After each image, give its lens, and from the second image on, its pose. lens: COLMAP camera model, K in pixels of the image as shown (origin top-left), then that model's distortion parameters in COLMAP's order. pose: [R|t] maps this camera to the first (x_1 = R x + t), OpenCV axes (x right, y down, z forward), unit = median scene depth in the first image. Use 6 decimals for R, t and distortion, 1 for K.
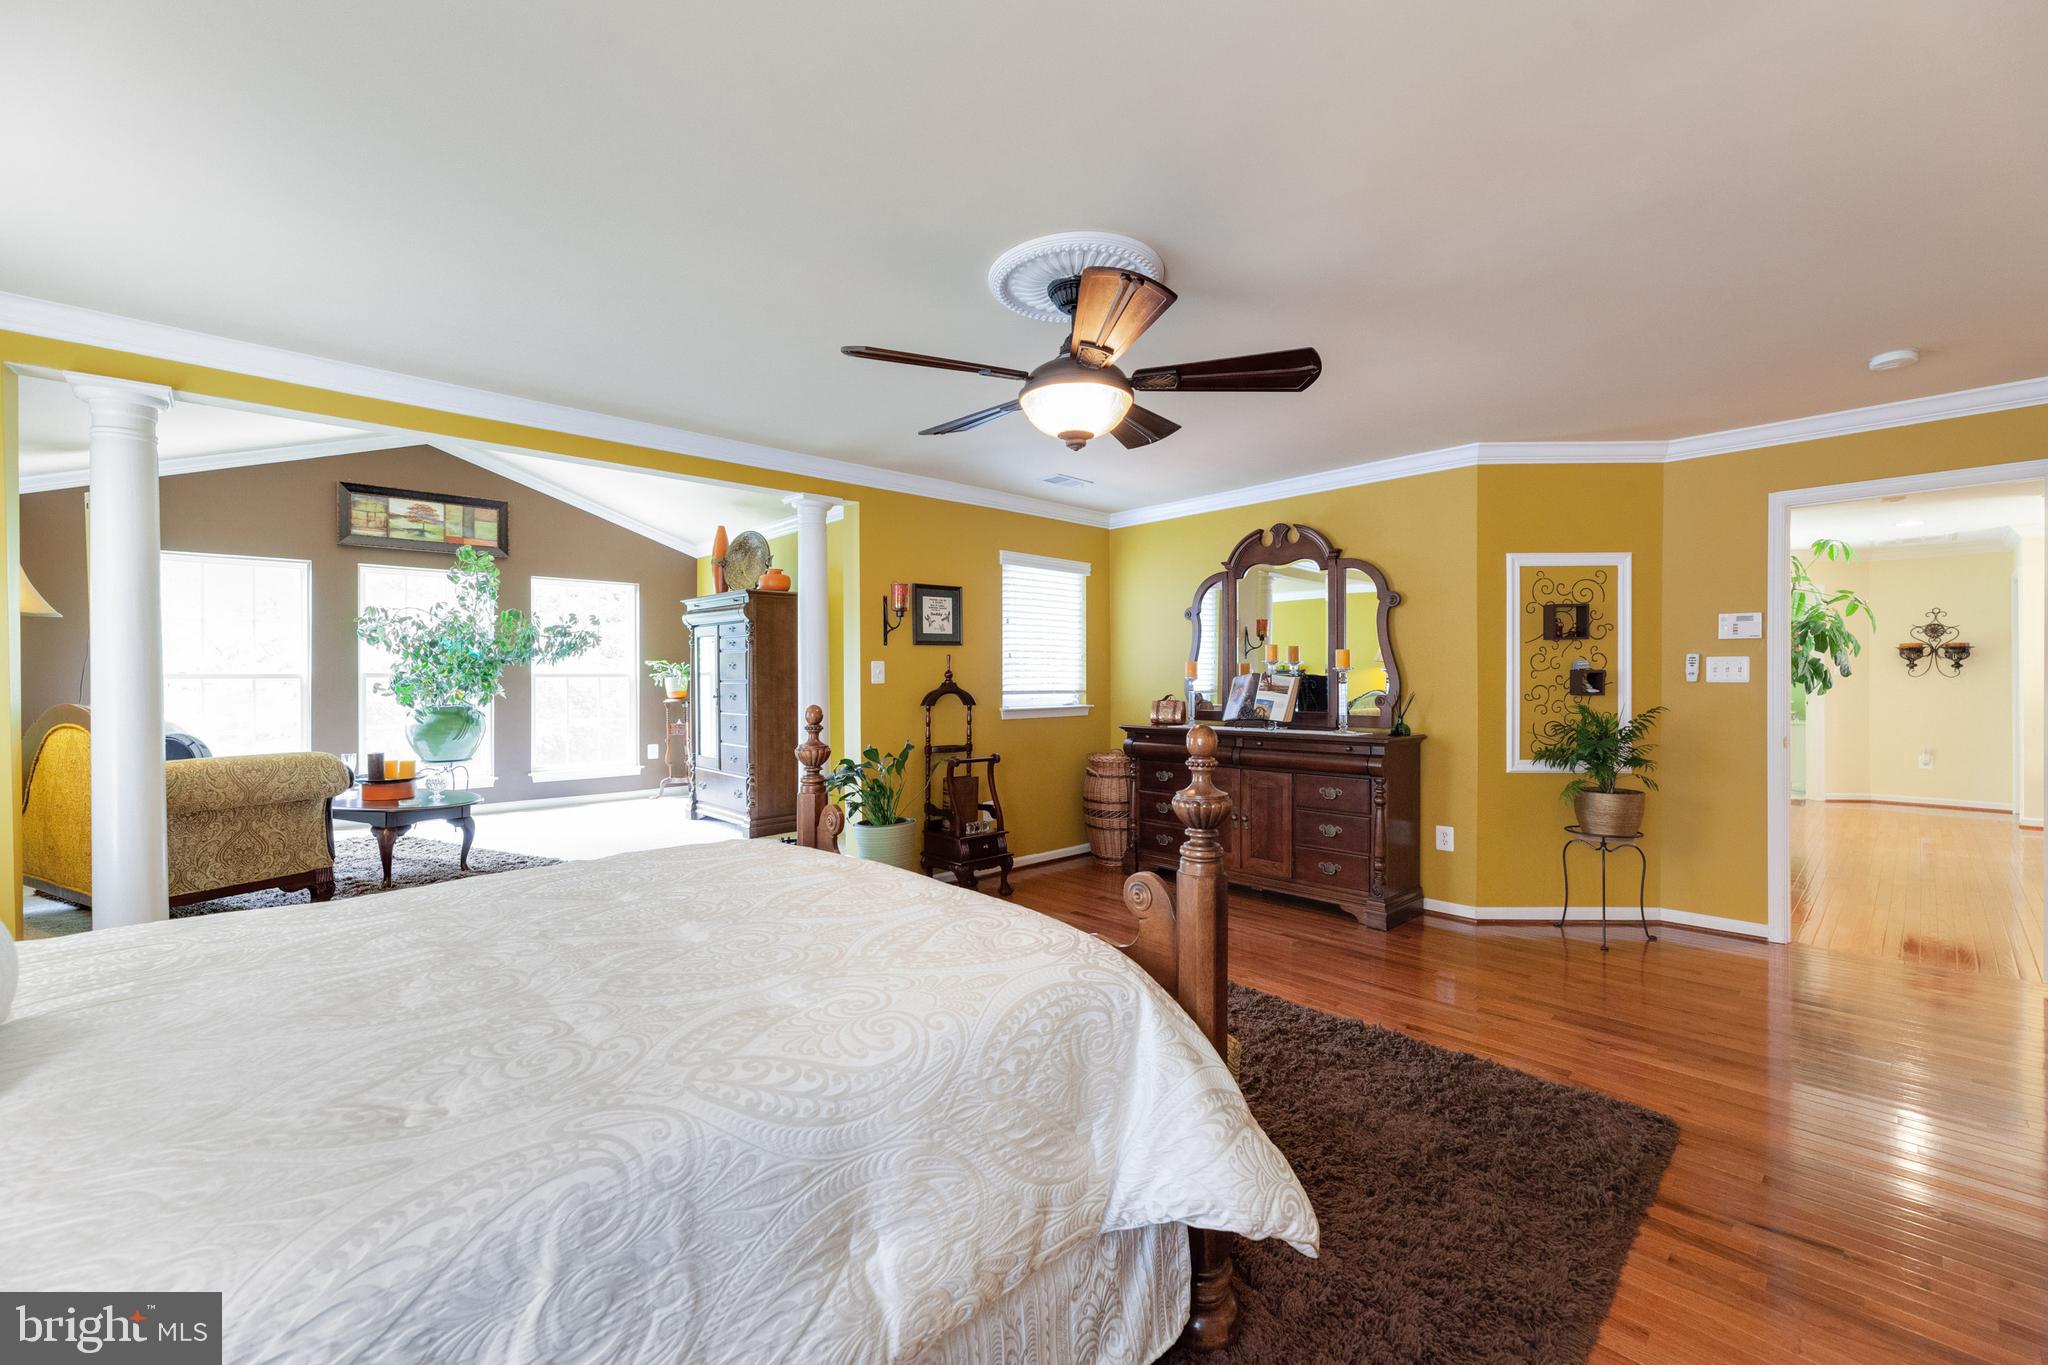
lens RADIAL K [[834.5, 0, 1025.3], [0, 834.5, 671.9], [0, 0, 1]] dist [-0.000923, -0.000014]
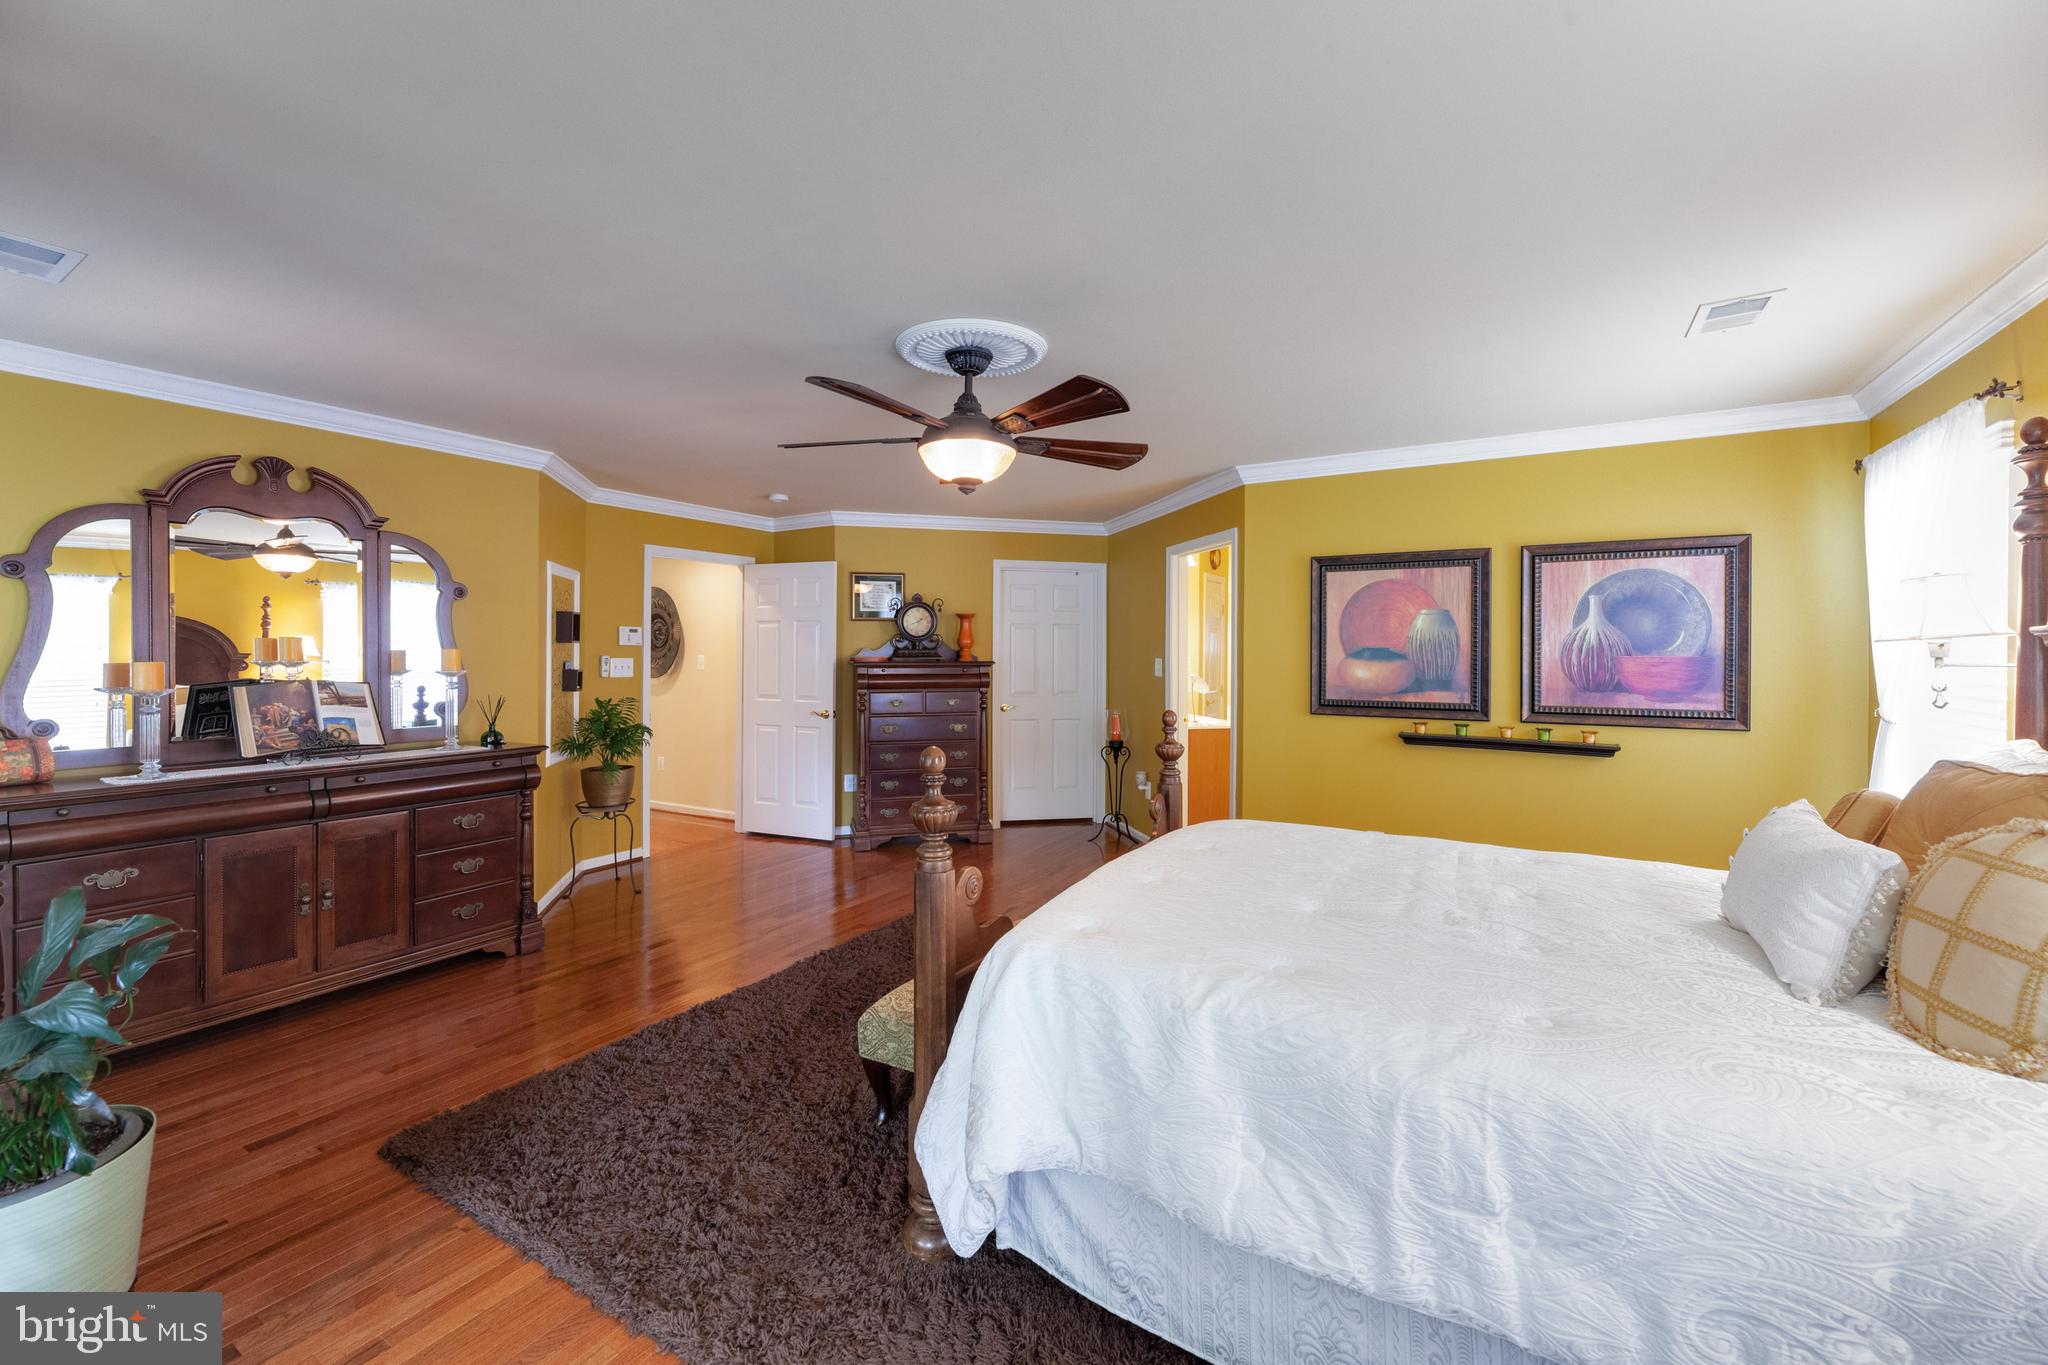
lens RADIAL K [[836.9, 0, 1025.6], [0, 836.9, 653.0], [0, 0, 1]] dist [-0.000608, -0.000055]
pose [[-0.288128, 0.002086, 0.957590, -0.614901], [-0.008206, 0.999956, -0.004647, -0.024956], [-0.957557, -0.009197, -0.288098, 0.725492]]
